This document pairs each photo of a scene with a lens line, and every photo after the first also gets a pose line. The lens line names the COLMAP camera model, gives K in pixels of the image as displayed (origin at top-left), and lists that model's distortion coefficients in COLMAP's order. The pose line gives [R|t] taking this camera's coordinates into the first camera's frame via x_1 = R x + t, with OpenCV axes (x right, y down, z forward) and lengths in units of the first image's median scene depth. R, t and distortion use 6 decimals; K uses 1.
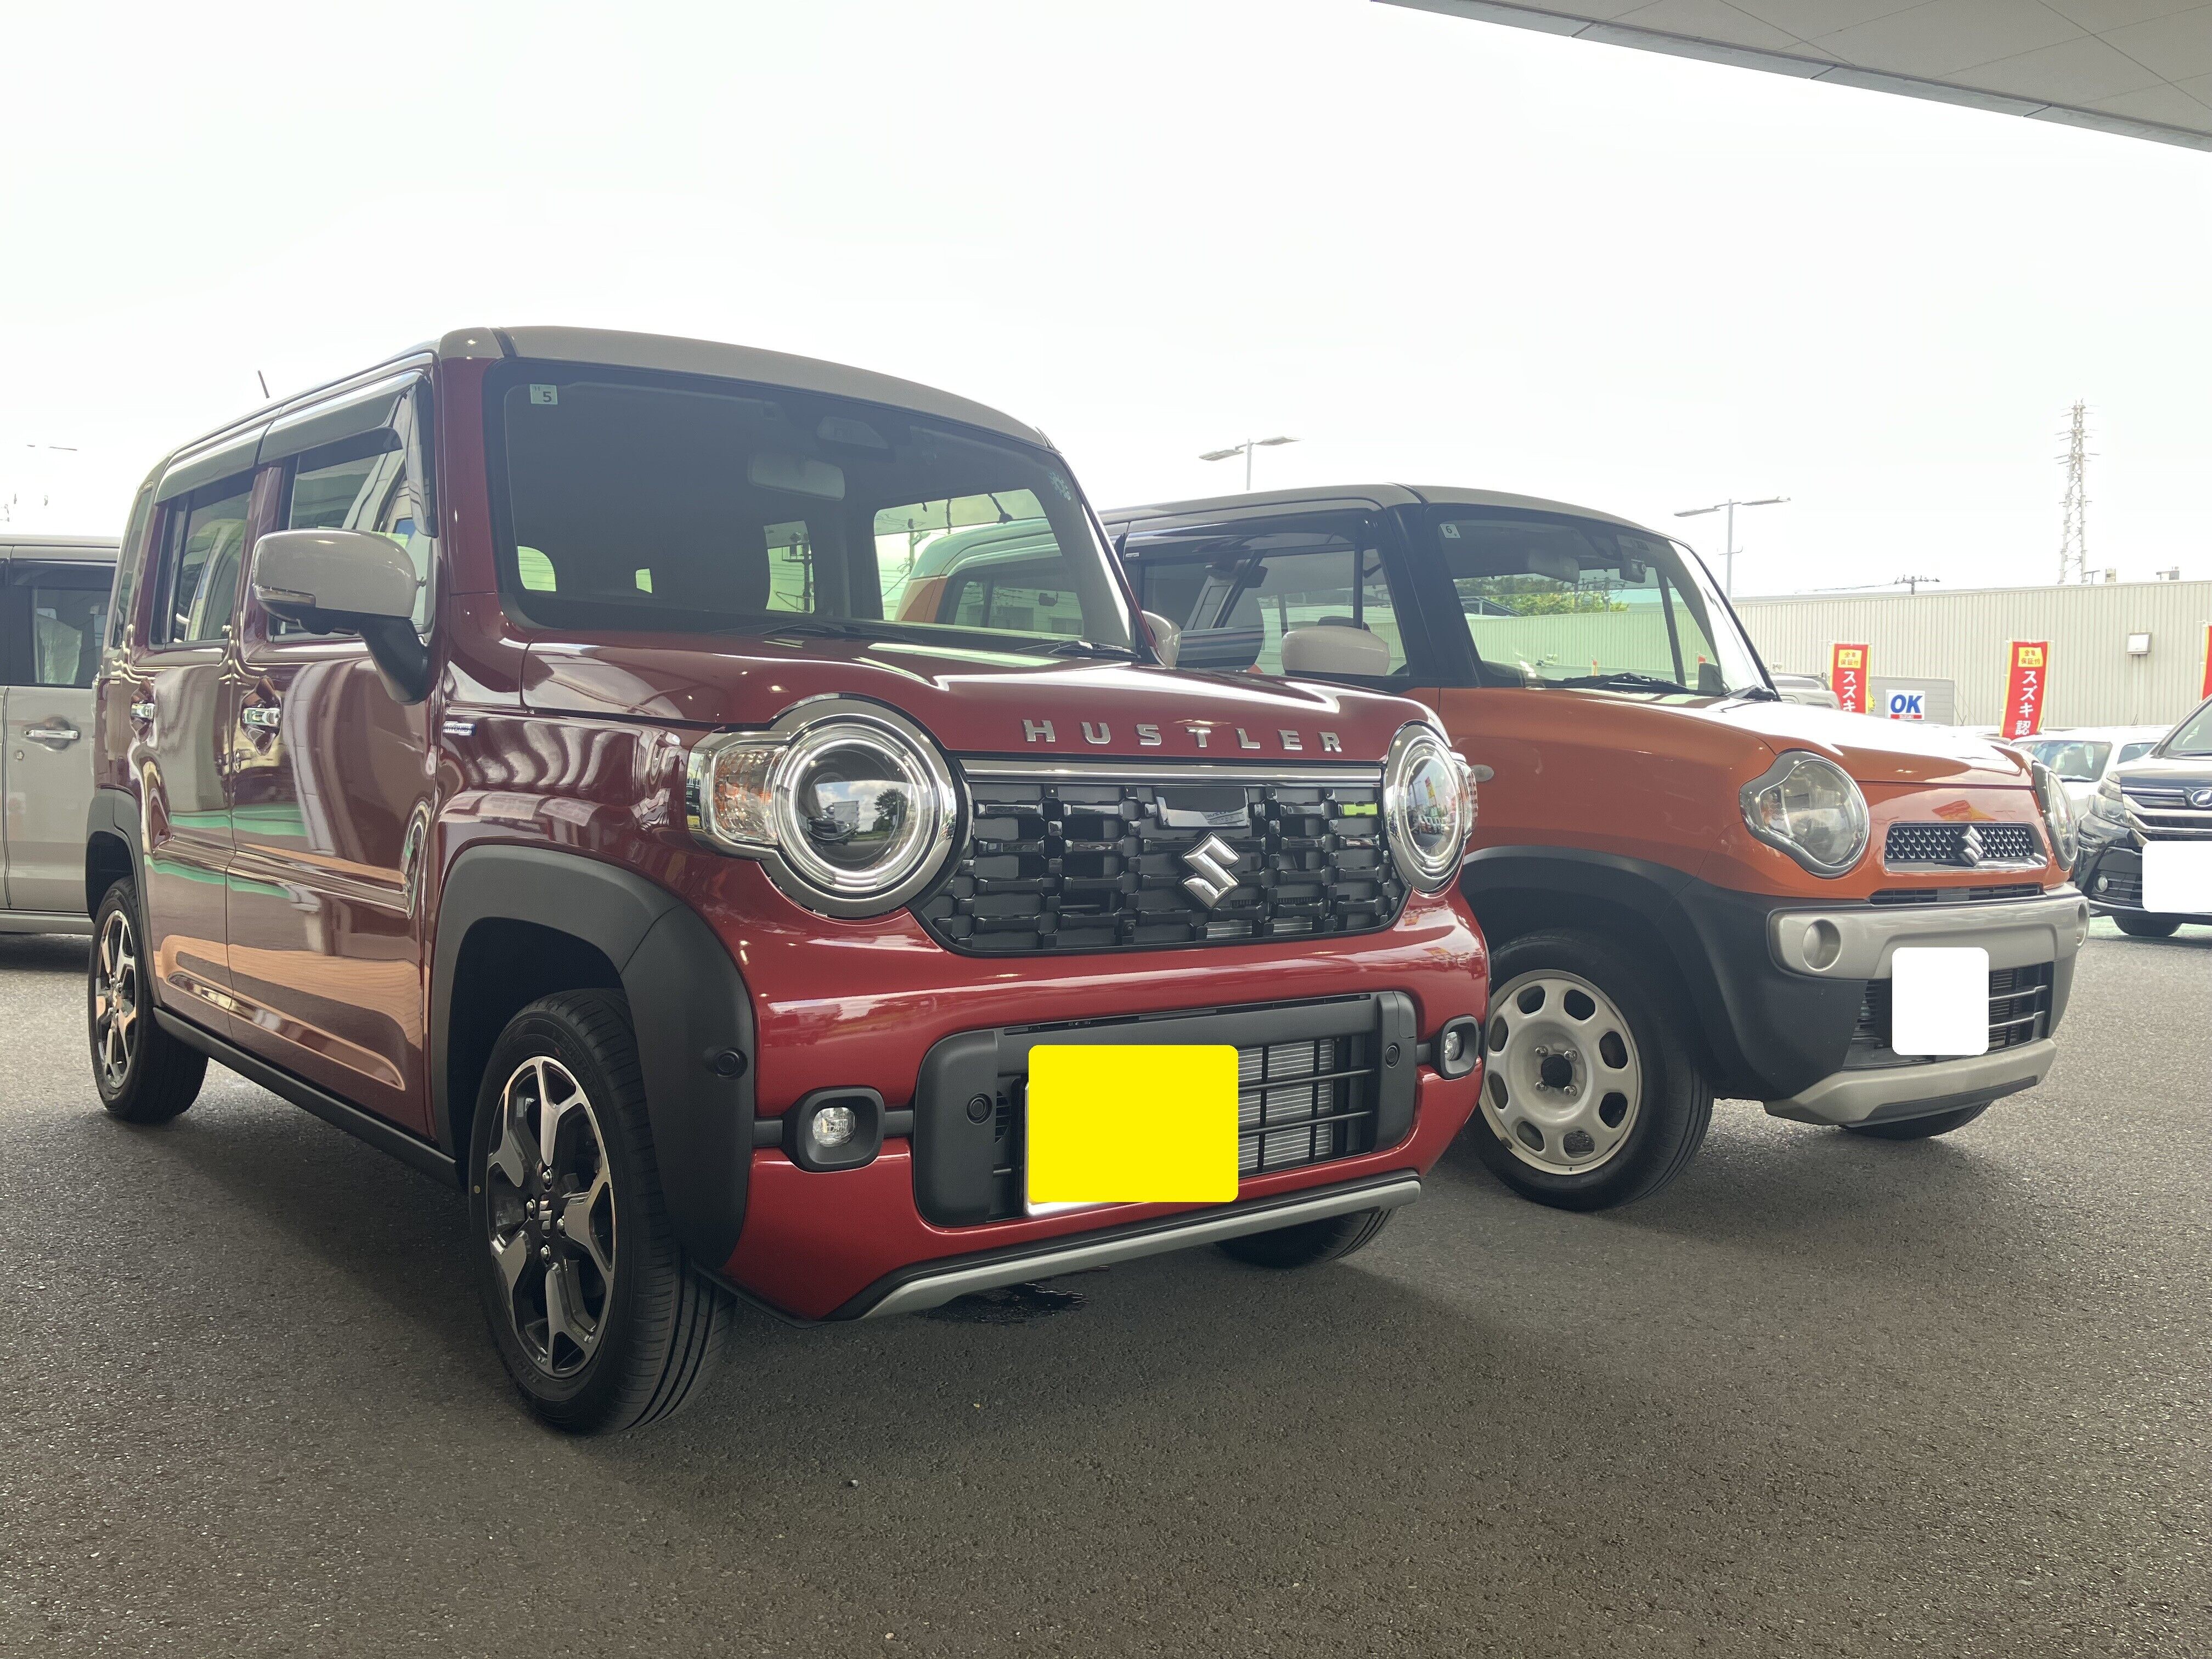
lens RADIAL K [[1835.6, 0, 1115.6], [0, 1835.6, 816.8], [0, 0, 1]] dist [0.022747, -0.016533]
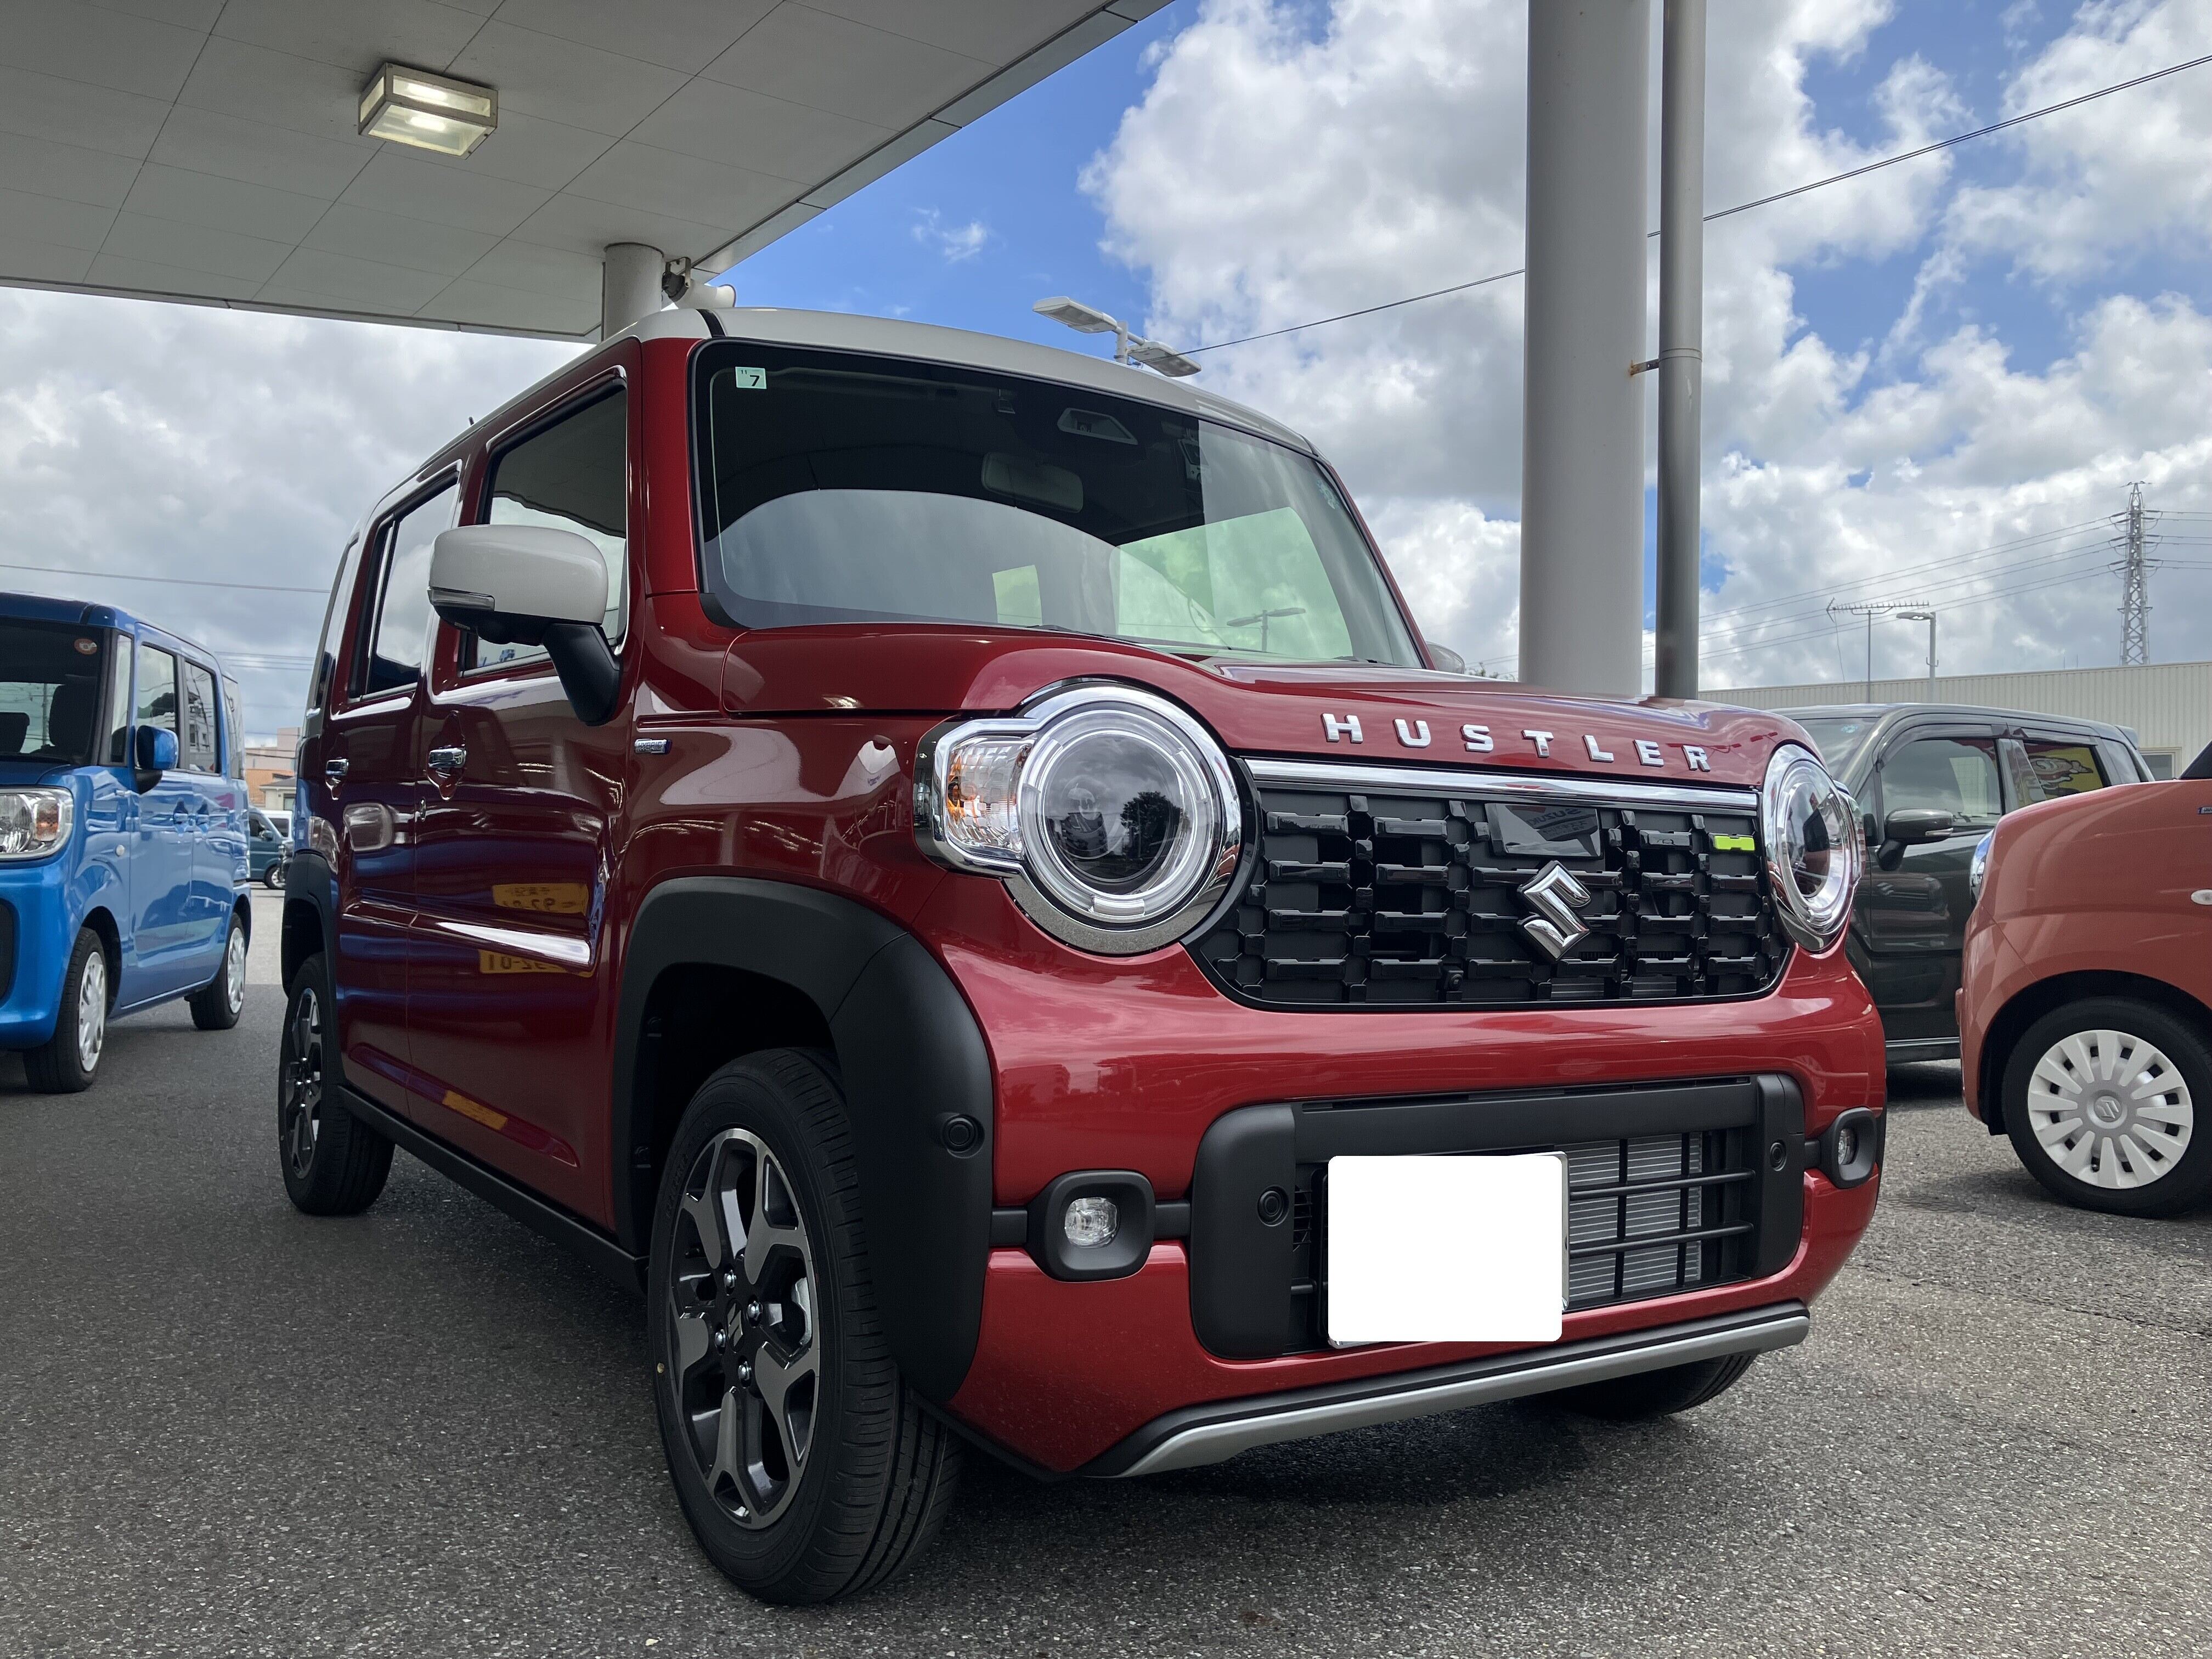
lens RADIAL K [[1835.6, 0, 1098.2], [0, 1835.6, 824.7], [0, 0, 1]] dist [0.022747, -0.016533]
pose [[0.991852, -0.008319, -0.127127, -0.042717], [-0.000221, 0.997752, -0.067016, 0.045777], [0.127399, 0.066498, 0.989620, 0.188709]]
